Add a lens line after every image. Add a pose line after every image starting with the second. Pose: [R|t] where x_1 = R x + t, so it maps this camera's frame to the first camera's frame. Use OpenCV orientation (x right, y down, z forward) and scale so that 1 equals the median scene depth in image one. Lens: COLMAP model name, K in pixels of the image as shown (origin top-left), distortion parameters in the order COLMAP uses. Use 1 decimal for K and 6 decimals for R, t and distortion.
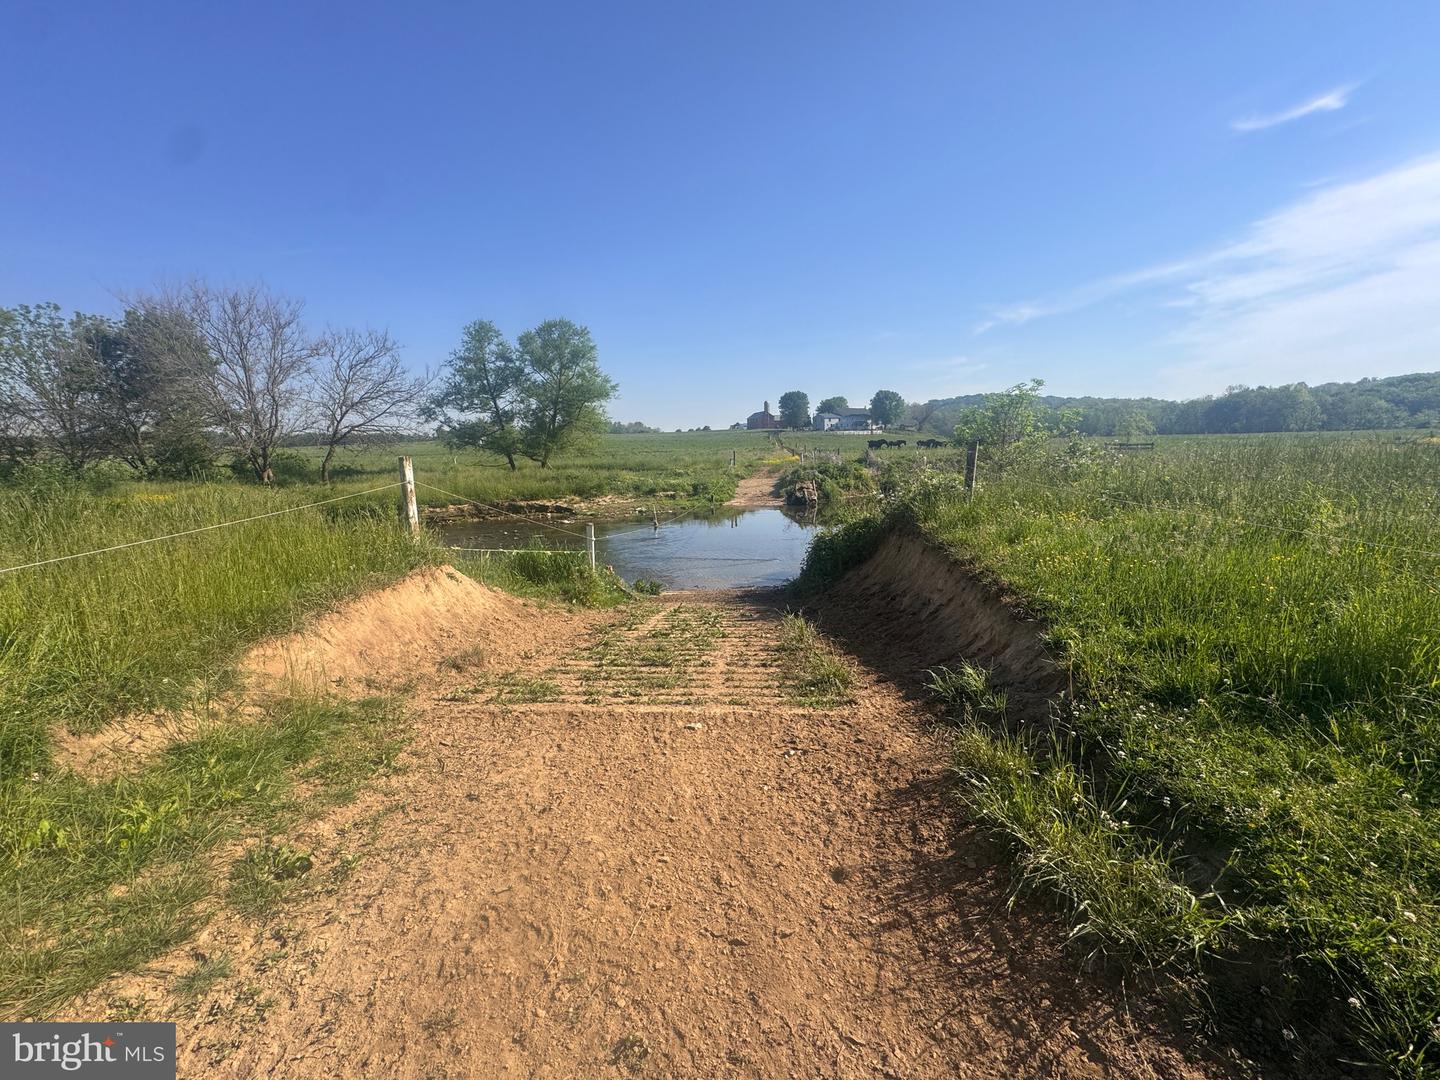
lens RADIAL K [[578.3, 0, 720.0], [0, 578.3, 540.0], [0, 0, 1]] dist [-0.001873, -0.000277]
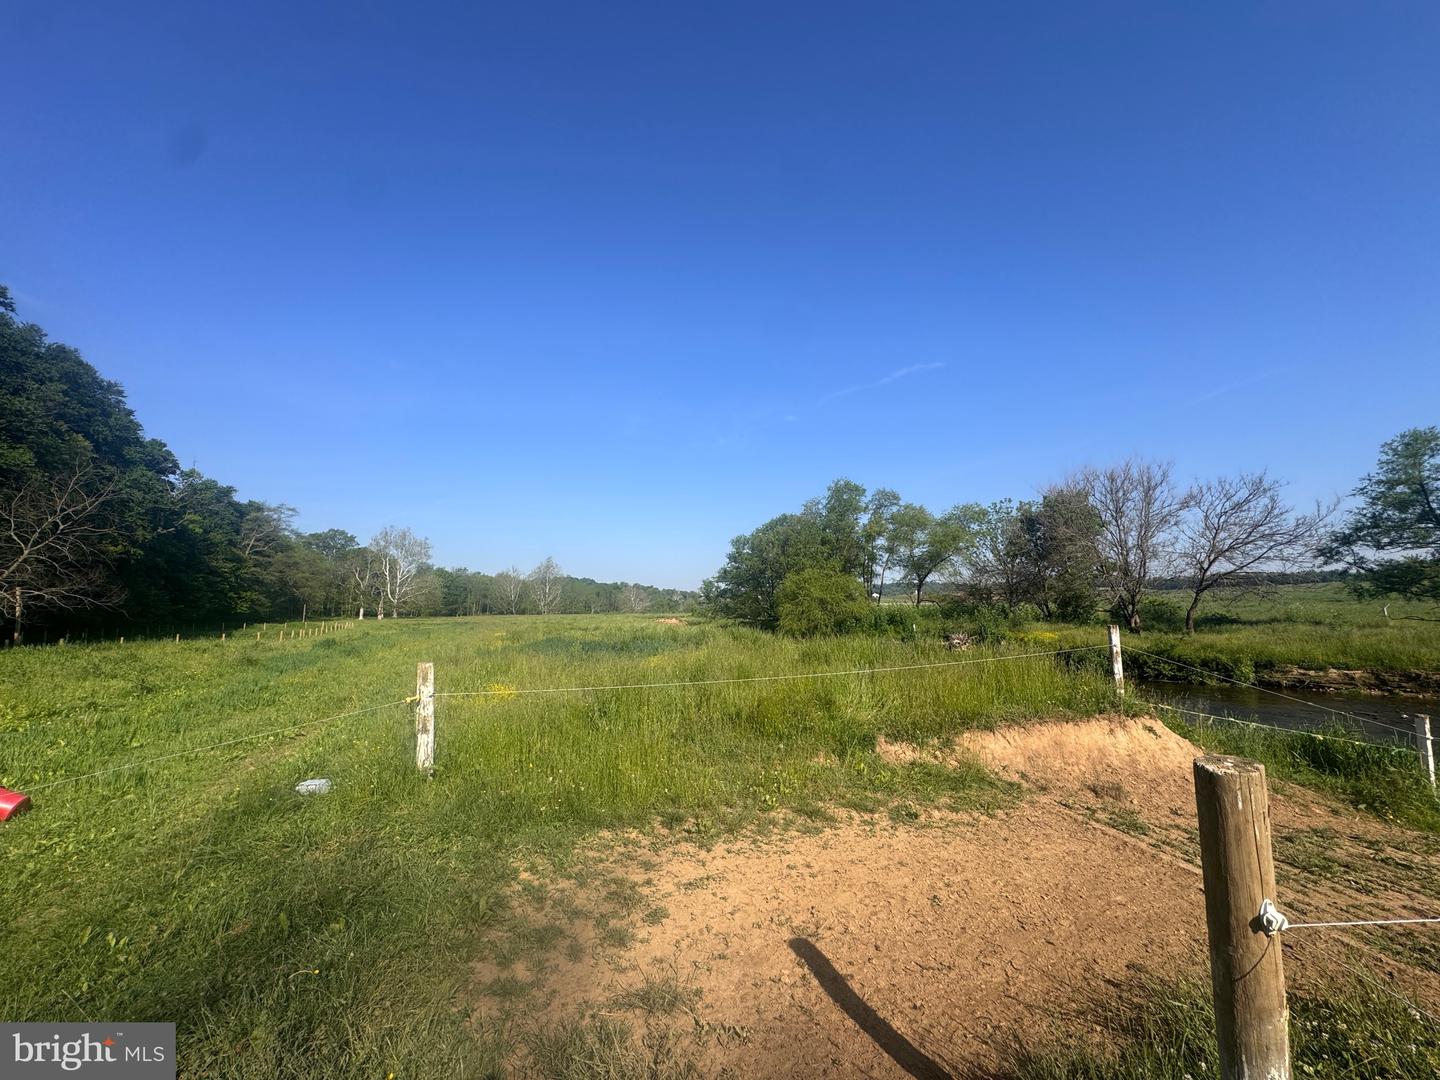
lens RADIAL K [[578.3, 0, 720.0], [0, 578.3, 540.0], [0, 0, 1]] dist [-0.001873, -0.000277]
pose [[0.242846, -0.089839, -0.965896, 0.103800], [-0.144877, 0.981176, -0.127686, -0.008107], [0.959185, 0.170944, 0.225259, -0.033586]]
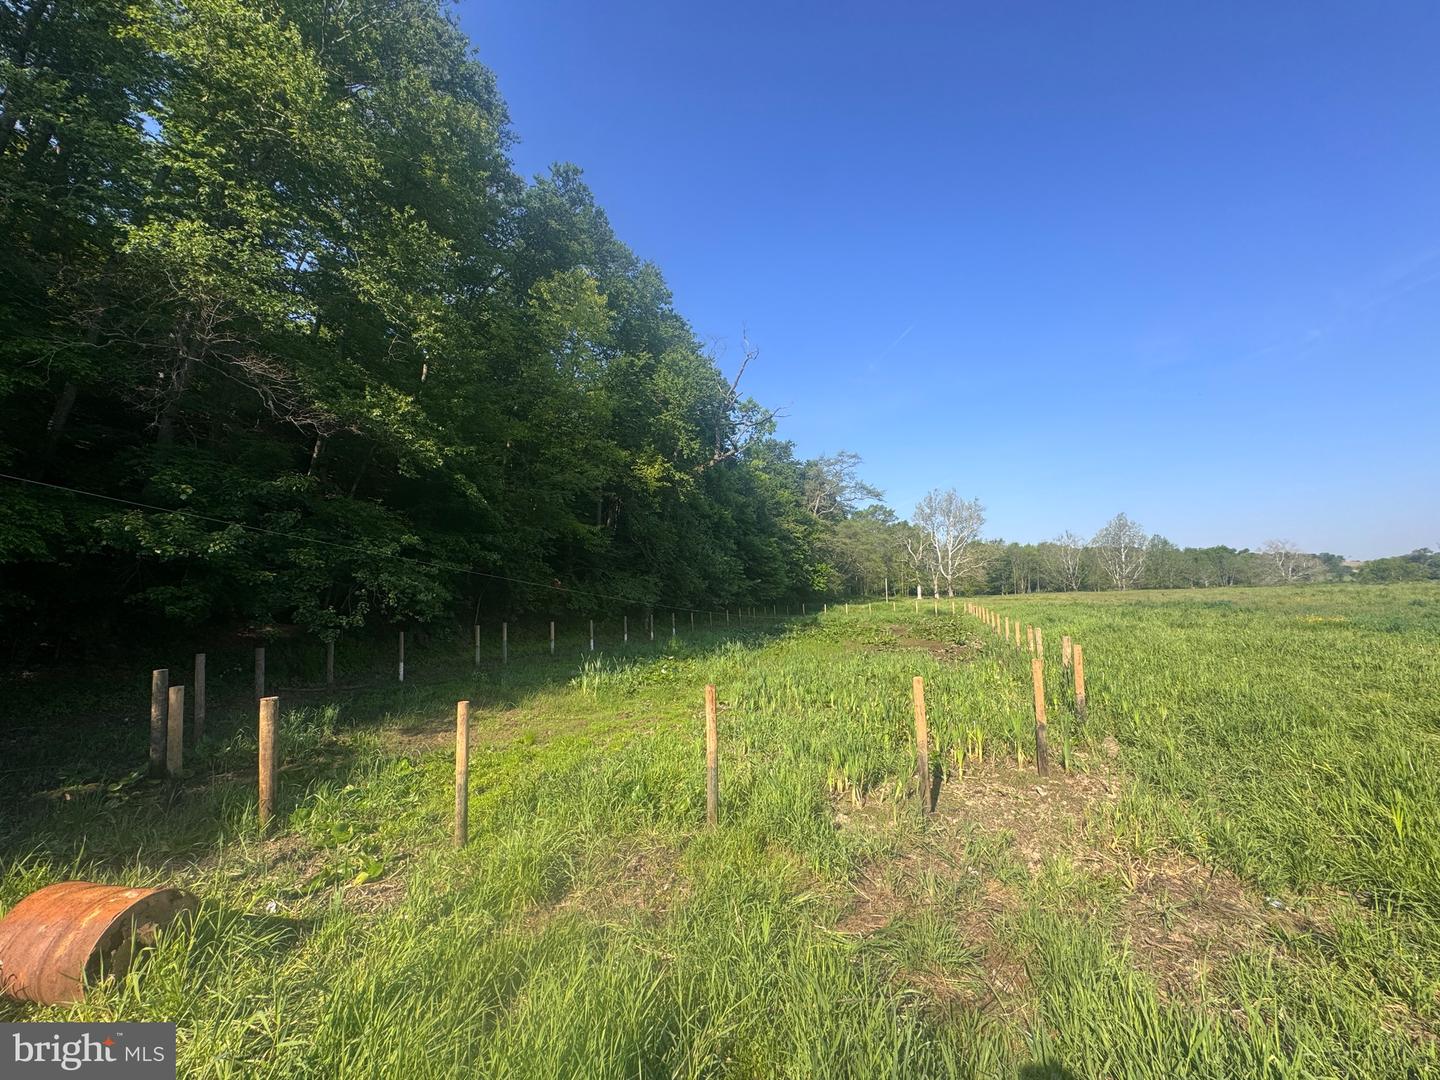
lens RADIAL K [[578.3, 0, 720.0], [0, 578.3, 540.0], [0, 0, 1]] dist [-0.001873, -0.000277]
pose [[-0.547122, -0.041156, -0.836040, 0.053422], [-0.085804, 0.996287, 0.007108, -0.002172], [0.832643, 0.075625, -0.548622, -0.059915]]
